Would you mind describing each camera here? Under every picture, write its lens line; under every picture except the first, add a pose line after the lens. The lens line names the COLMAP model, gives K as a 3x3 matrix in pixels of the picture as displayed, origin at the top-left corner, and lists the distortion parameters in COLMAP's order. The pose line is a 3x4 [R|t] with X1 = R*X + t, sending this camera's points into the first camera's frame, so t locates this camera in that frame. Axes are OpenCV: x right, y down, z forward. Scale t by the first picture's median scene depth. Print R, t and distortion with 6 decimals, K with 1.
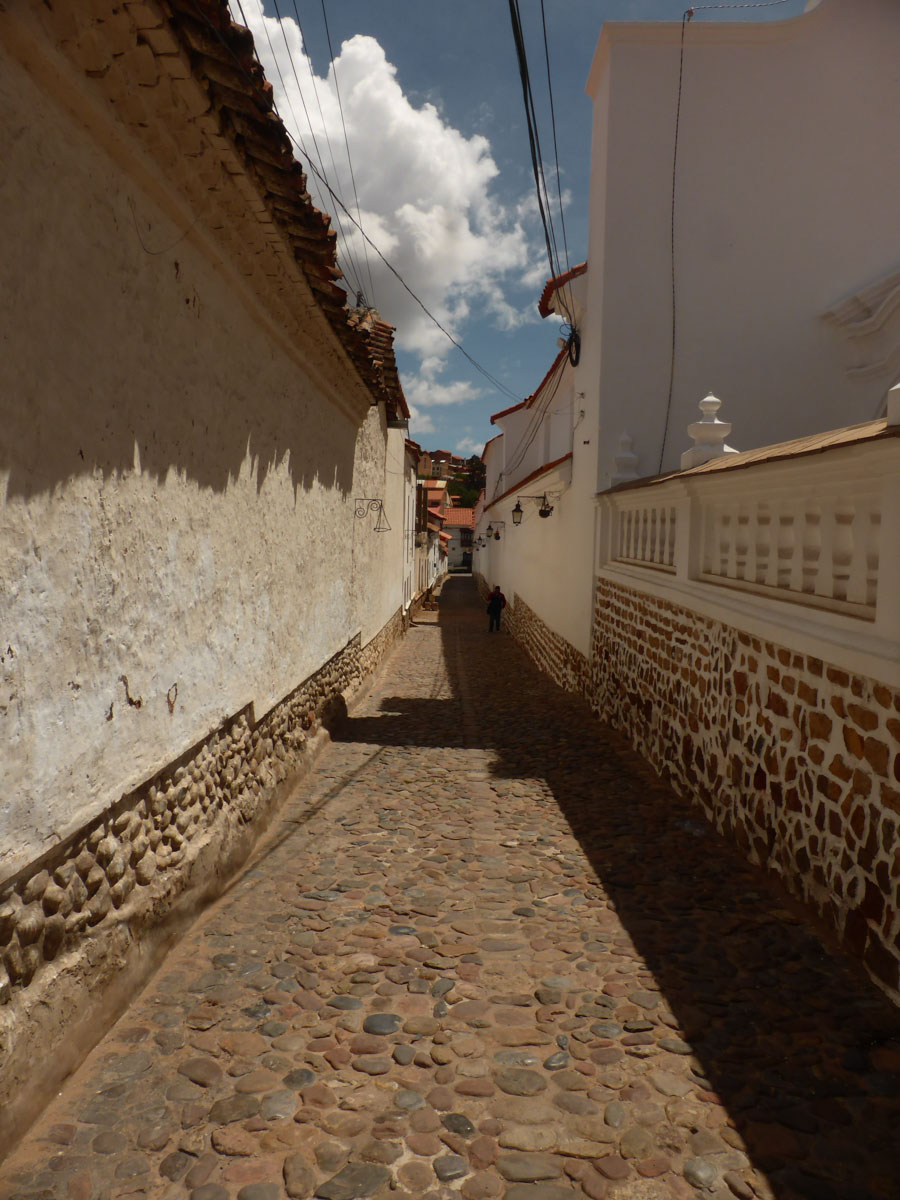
lens RADIAL K [[867.5, 0, 450.0], [0, 867.5, 600.0], [0, 0, 1]] dist [-0.020195, 0.005054]
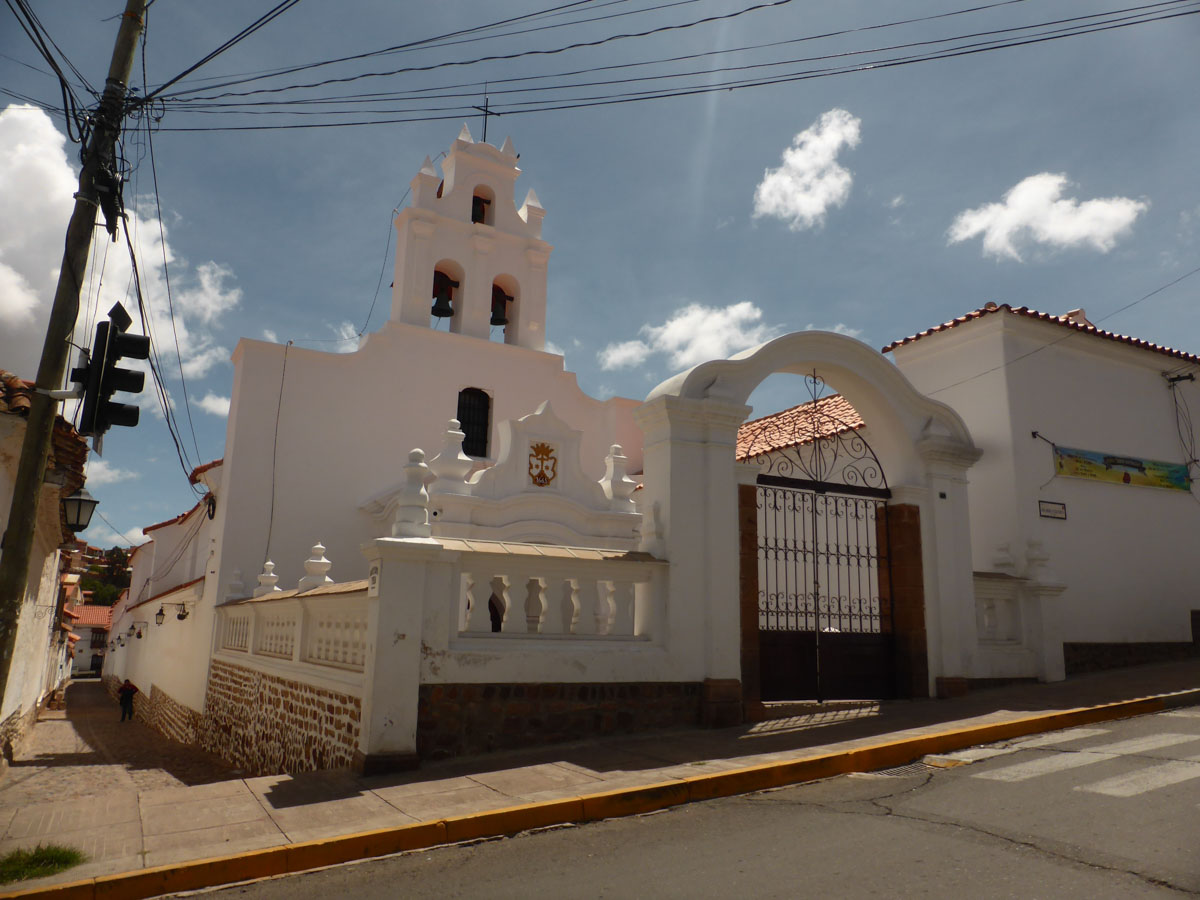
lens RADIAL K [[867.5, 0, 600.0], [0, 867.5, 450.0], [0, 0, 1]] dist [-0.020195, 0.005054]
pose [[0.857660, 0.107027, 0.502956, -0.055187], [0.039857, 0.961321, -0.272532, 0.063783], [-0.512670, 0.253786, 0.820220, -0.743187]]
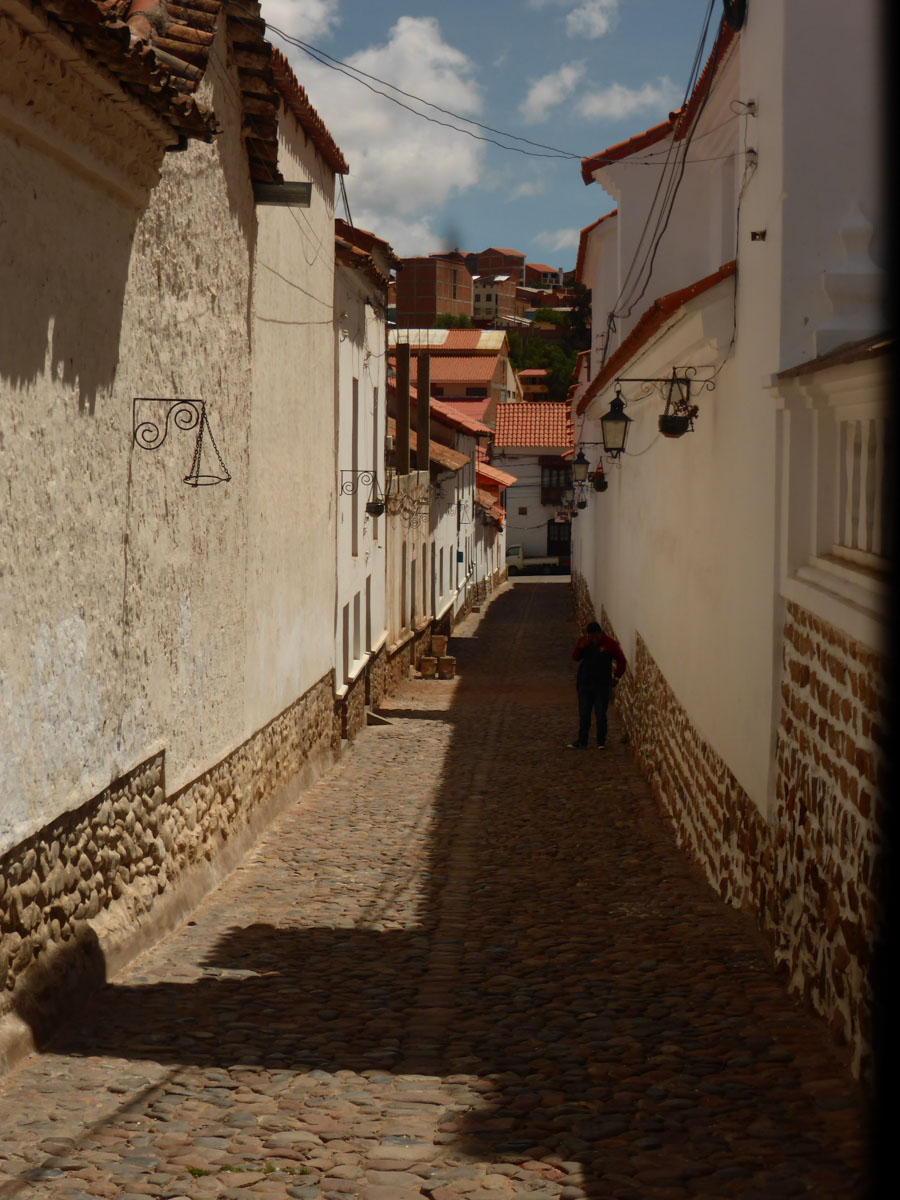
lens RADIAL K [[2281.8, 0, 401.5], [0, 2281.8, 632.3], [0, 0, 1]] dist [0.091242, -1.514365]
pose [[0.998389, -0.011193, -0.055633, 0.061015], [0.010901, 0.999925, -0.005548, -0.009055], [0.055691, 0.004933, 0.998436, 0.020678]]
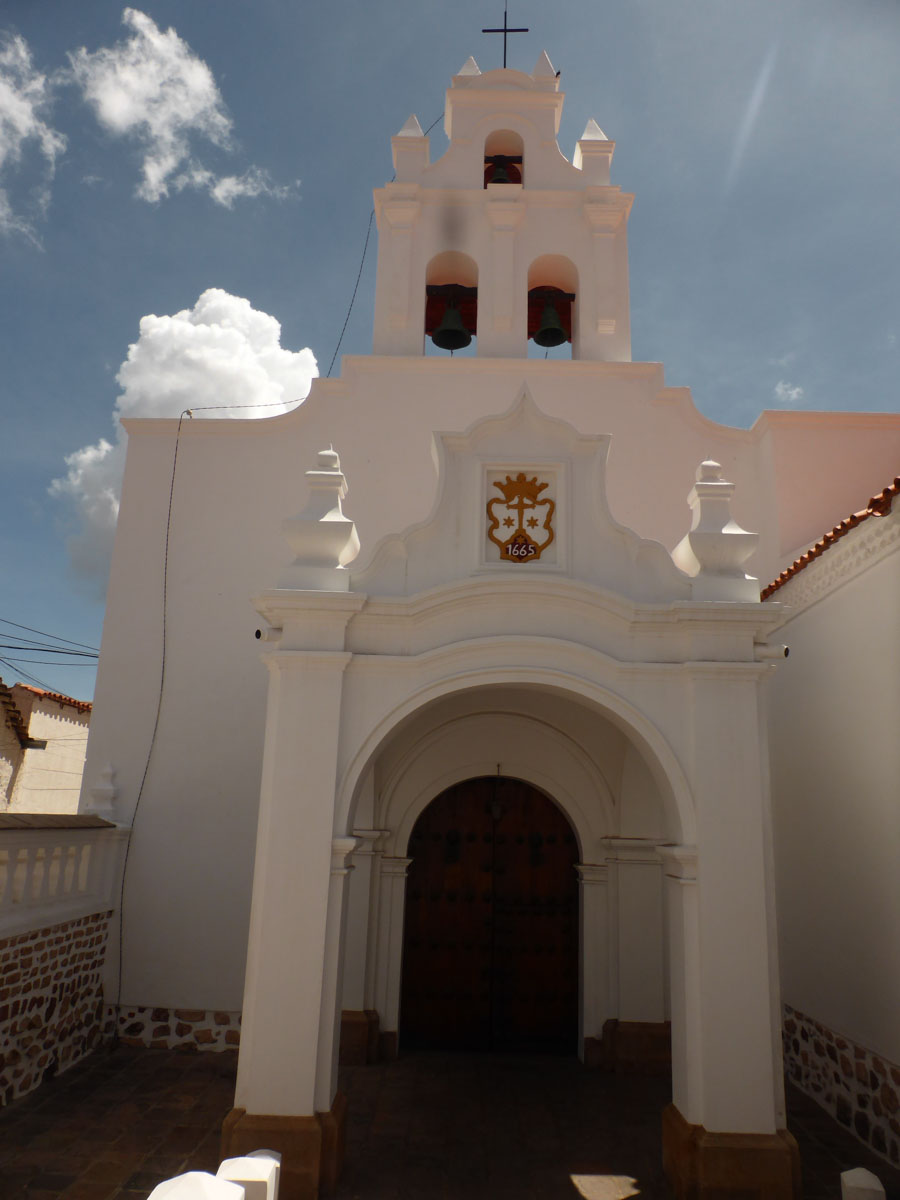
lens RADIAL K [[867.5, 0, 450.0], [0, 867.5, 600.0], [0, 0, 1]] dist [-0.020195, 0.005054]
pose [[0.999963, 0.007934, -0.003460, 0.606047], [-0.008634, 0.942819, -0.333194, -0.037134], [0.000618, 0.333212, 0.942852, -0.041654]]
